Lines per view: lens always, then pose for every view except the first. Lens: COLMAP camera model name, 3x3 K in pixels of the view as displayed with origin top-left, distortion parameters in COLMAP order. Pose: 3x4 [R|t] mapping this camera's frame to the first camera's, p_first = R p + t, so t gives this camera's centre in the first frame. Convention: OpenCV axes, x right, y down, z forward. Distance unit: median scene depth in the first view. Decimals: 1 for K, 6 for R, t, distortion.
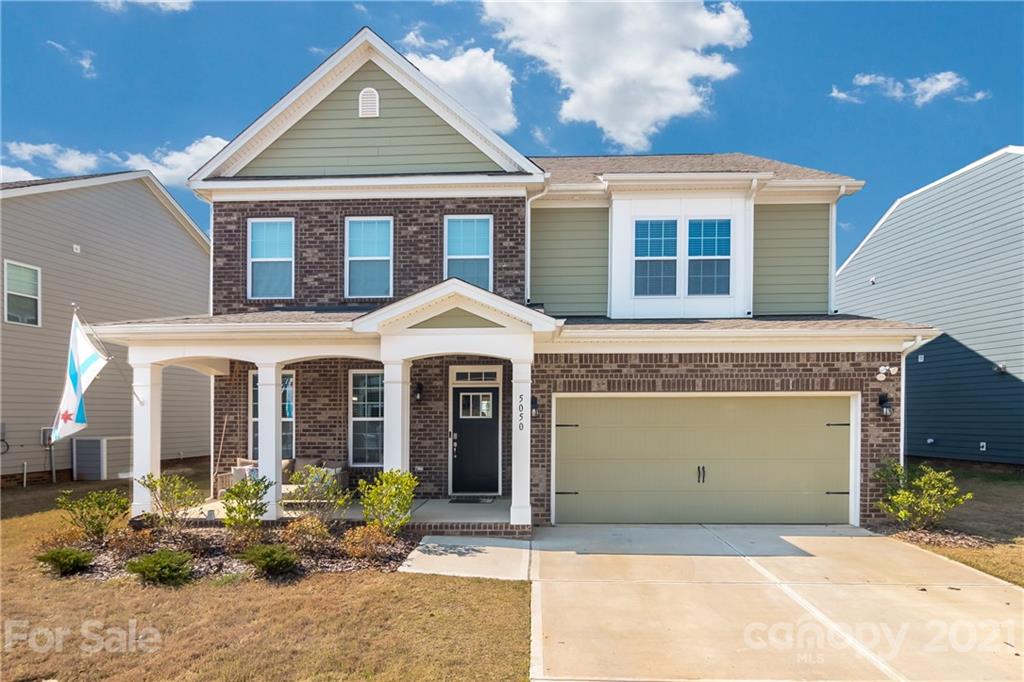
lens RADIAL K [[559.5, 0, 516.3], [0, 559.5, 341.0], [0, 0, 1]] dist [0.003992, 0.001670]
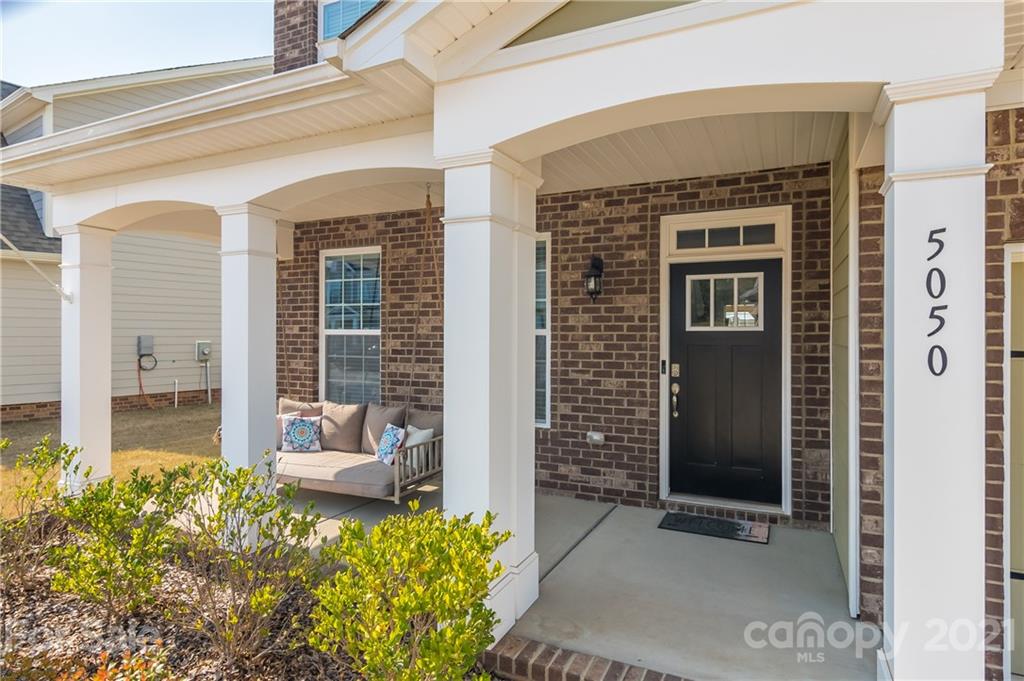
lens RADIAL K [[559.5, 0, 516.0], [0, 559.5, 333.3], [0, 0, 1]] dist [0.003992, 0.001670]
pose [[0.914733, 0.005024, -0.404028, -0.044301], [0.048648, 0.991280, 0.122468, 0.078824], [0.401120, -0.131680, 0.906512, 0.541463]]
